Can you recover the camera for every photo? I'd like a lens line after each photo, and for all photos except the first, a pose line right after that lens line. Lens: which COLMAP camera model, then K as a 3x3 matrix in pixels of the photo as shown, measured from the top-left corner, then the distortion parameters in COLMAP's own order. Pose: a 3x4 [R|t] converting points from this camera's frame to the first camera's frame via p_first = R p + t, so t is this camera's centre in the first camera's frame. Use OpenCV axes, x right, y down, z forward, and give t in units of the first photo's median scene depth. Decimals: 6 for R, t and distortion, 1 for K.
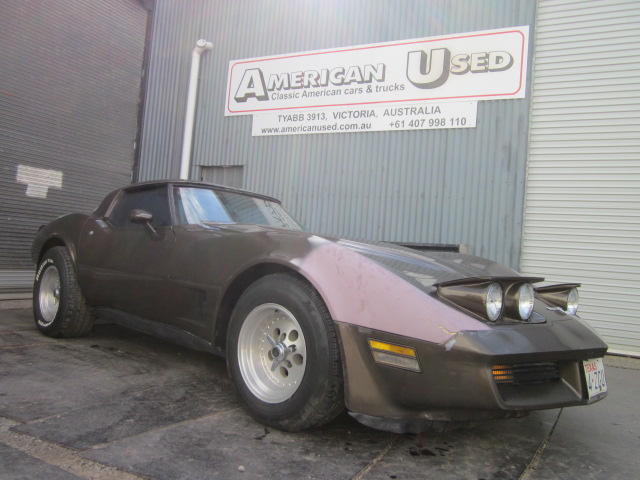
lens RADIAL K [[538.9, 0, 320.0], [0, 538.9, 240.0], [0, 0, 1]] dist [-0.057535, 0.045589]
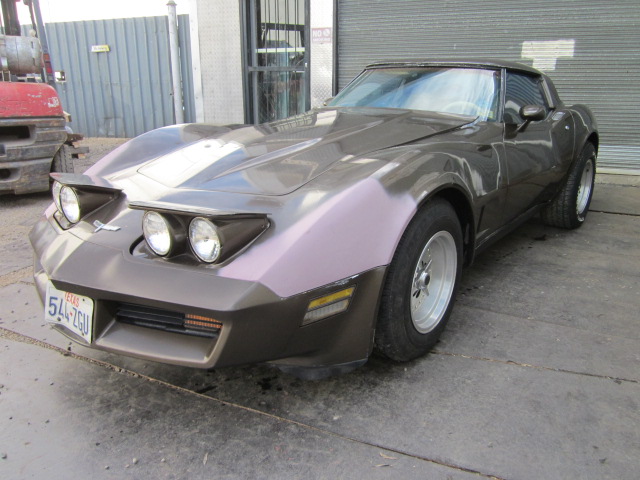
lens RADIAL K [[538.9, 0, 320.0], [0, 538.9, 240.0], [0, 0, 1]] dist [-0.057535, 0.045589]
pose [[0.057897, 0.215675, -0.974747, 0.509992], [0.040505, 0.975074, 0.218153, -0.005574], [0.997501, -0.052113, 0.047718, 0.523151]]
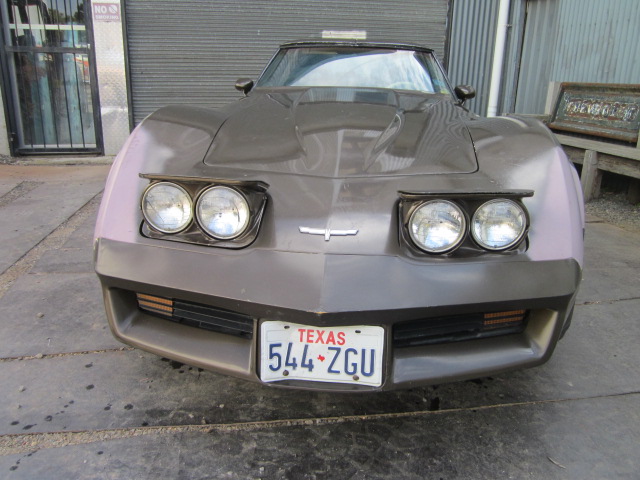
lens RADIAL K [[538.9, 0, 320.0], [0, 538.9, 240.0], [0, 0, 1]] dist [-0.057535, 0.045589]
pose [[0.608332, 0.171782, -0.774870, 0.366551], [0.054349, 0.964989, 0.256598, -0.006811], [0.791820, -0.198211, 0.577697, 0.258914]]
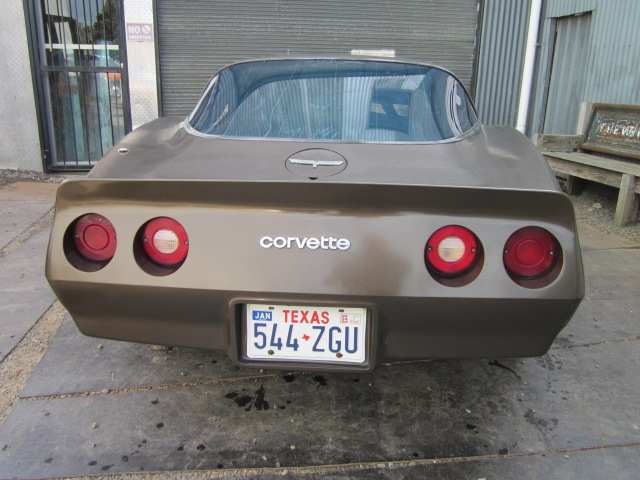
lens RADIAL K [[538.9, 0, 320.0], [0, 538.9, 240.0], [0, 0, 1]] dist [-0.057535, 0.045589]
pose [[0.588952, 0.164066, -0.791339, 0.347490], [0.053952, 0.969010, 0.241057, -0.028435], [0.806365, -0.184665, 0.561849, 0.235007]]
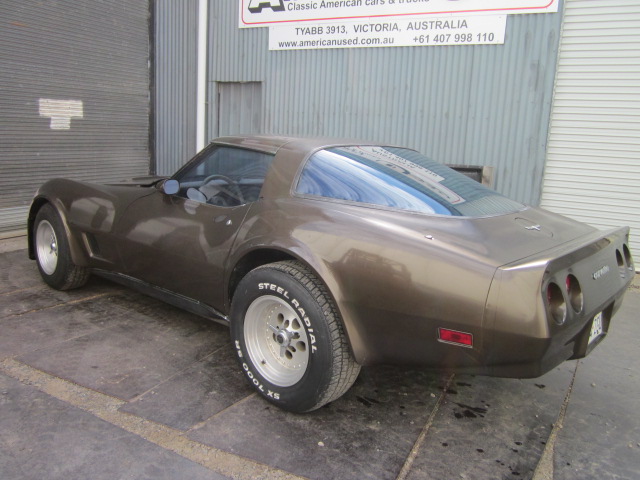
lens RADIAL K [[541.5, 0, 320.0], [0, 541.5, 240.0], [0, 0, 1]] dist [-0.042278, 0.012588]
pose [[0.999513, -0.027817, -0.014141, -0.037030], [0.030293, 0.973723, 0.225711, -0.093056], [0.007491, -0.226030, 0.974092, -0.027070]]
